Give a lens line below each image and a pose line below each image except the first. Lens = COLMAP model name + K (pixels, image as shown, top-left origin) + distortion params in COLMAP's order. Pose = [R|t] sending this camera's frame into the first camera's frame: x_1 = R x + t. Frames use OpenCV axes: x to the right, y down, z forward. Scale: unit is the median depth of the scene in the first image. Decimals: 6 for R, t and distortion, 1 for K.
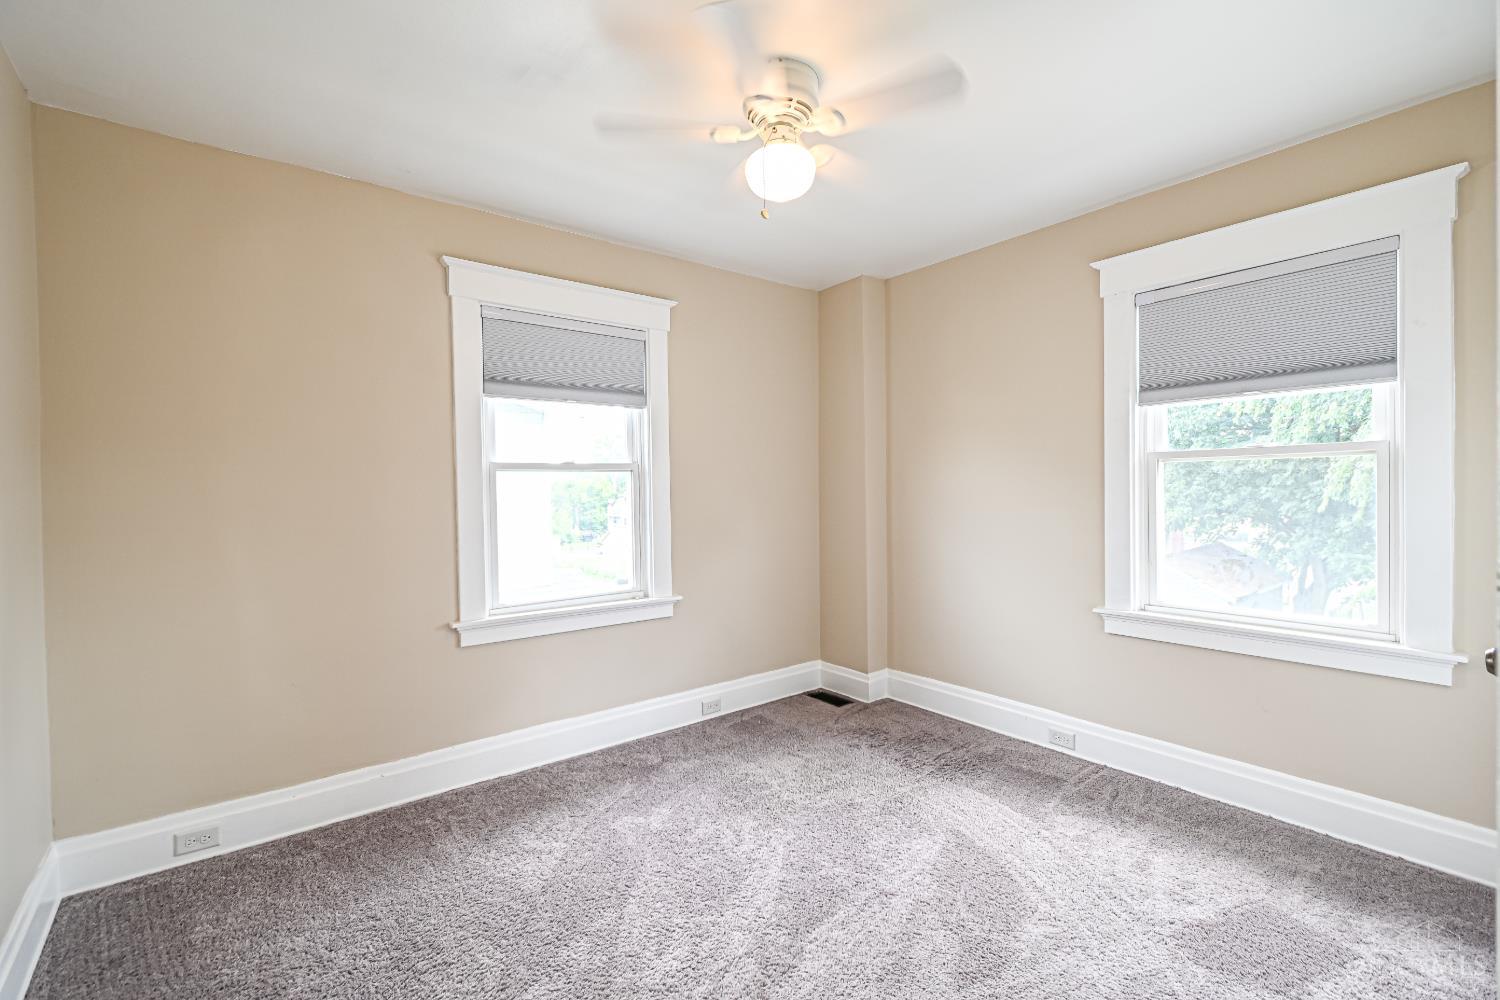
lens RADIAL K [[649.1, 0, 749.1], [0, 649.1, 492.5], [0, 0, 1]] dist [-0.001077, -0.001235]
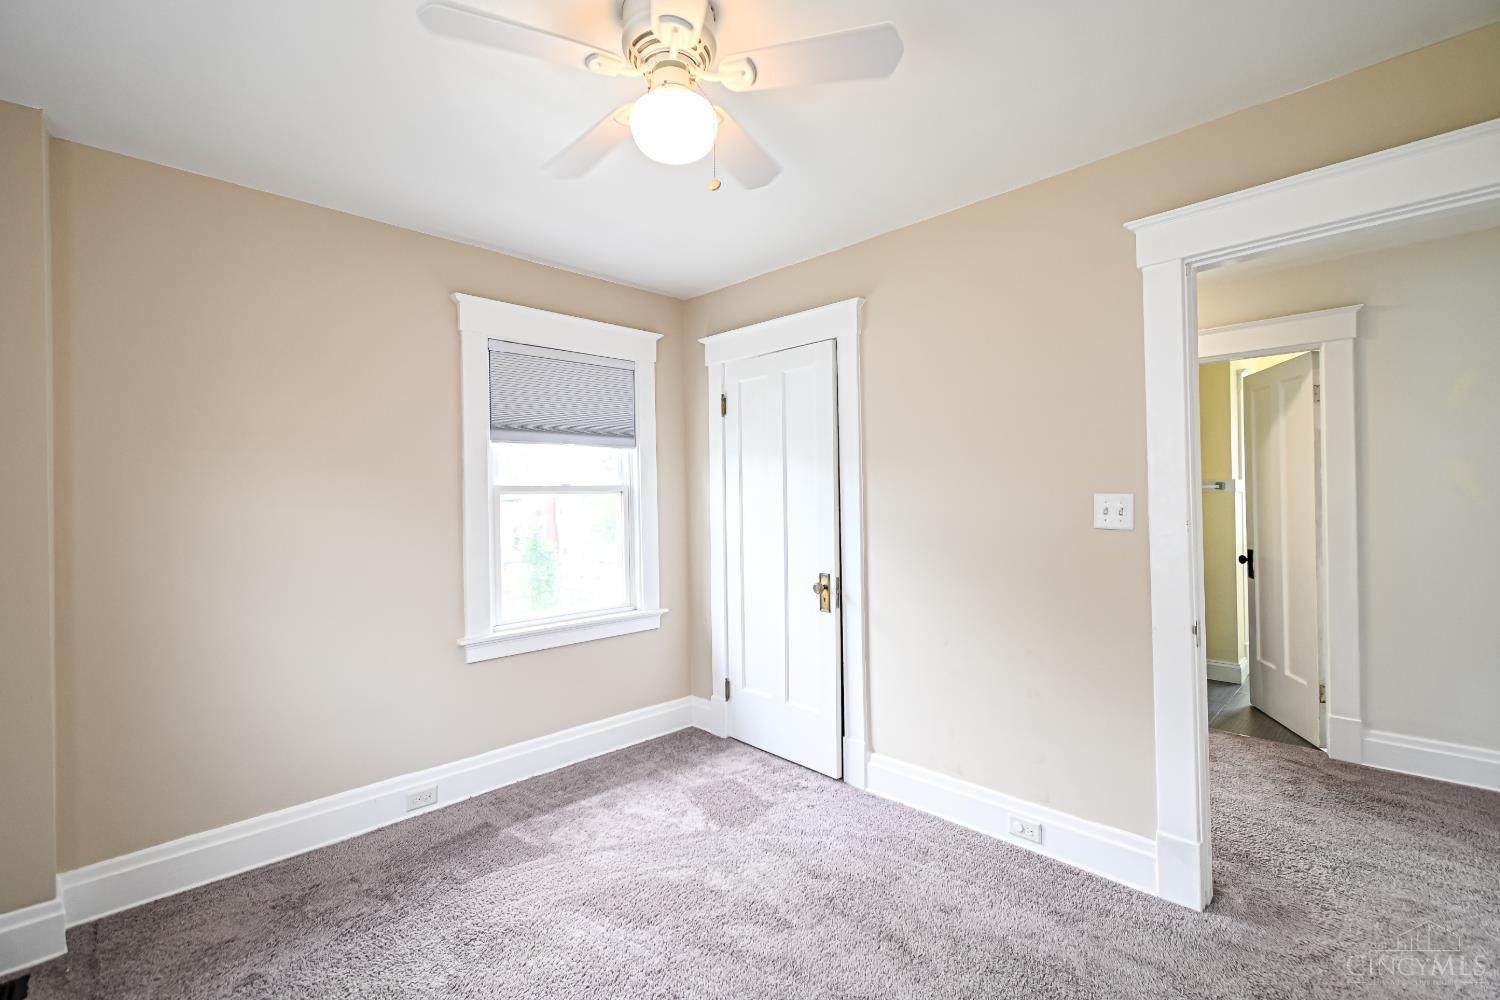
lens RADIAL K [[666.4, 0, 748.4], [0, 666.4, 491.3], [0, 0, 1]] dist [0.002252, 0.000011]
pose [[-0.123835, 0.028656, 0.991889, -0.570651], [0.021430, 0.999427, -0.026199, -0.013402], [-0.992071, 0.018012, -0.124378, 0.747771]]
